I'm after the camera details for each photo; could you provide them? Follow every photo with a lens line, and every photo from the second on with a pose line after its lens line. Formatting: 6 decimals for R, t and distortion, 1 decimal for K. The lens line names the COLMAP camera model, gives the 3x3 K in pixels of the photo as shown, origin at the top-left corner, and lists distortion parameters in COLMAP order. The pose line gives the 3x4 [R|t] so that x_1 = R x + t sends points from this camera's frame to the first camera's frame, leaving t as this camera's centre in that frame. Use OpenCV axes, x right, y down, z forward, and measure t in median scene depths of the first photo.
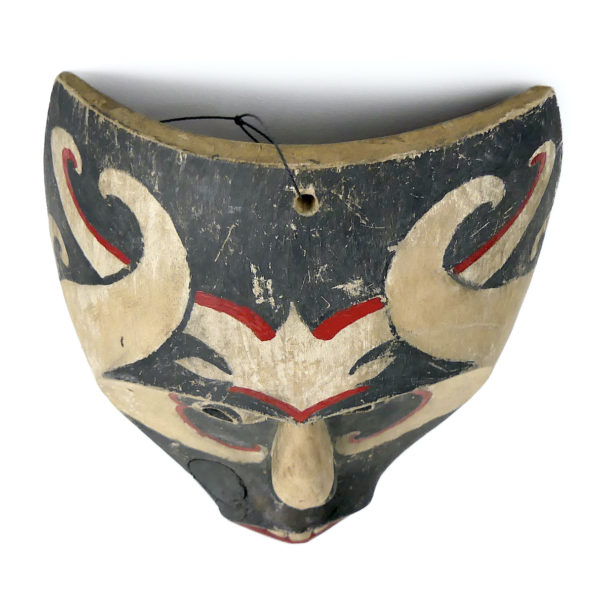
lens RADIAL K [[786.0, 0, 261.7], [0, 786.0, 276.6], [0, 0, 1]] dist [0.036514, 0.024275]
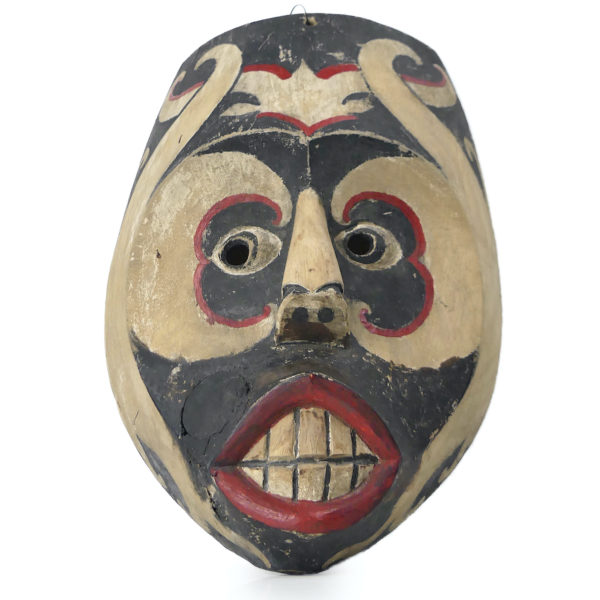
lens RADIAL K [[880.5, 0, 298.5], [0, 880.5, 245.7], [0, 0, 1]] dist [0.010663, 0.051706]
pose [[0.999437, 0.028950, -0.016966, 0.070098], [-0.020541, 0.128064, -0.991553, 1.849651], [-0.026532, 0.991343, 0.128587, 1.108877]]
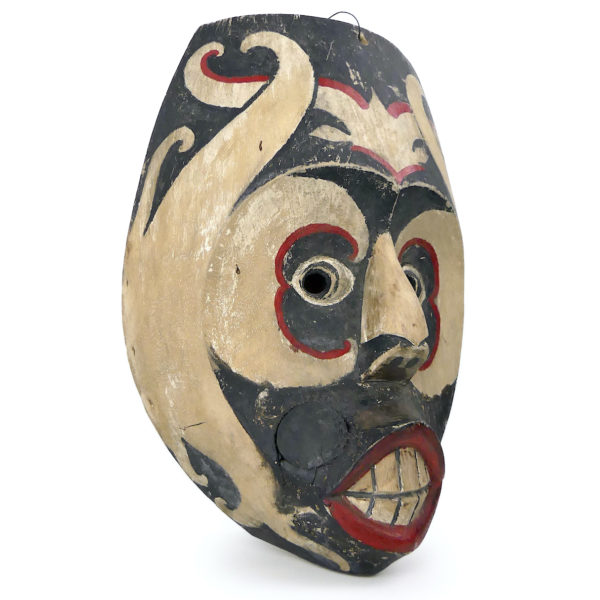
lens RADIAL K [[736.8, 0, 306.8], [0, 736.8, 338.8], [0, 0, 1]] dist [0.002557, 0.002675]
pose [[0.831775, 0.096428, 0.546673, -0.855590], [0.458199, 0.436681, -0.774186, 1.373688], [-0.313375, 0.894434, 0.319037, 0.984451]]
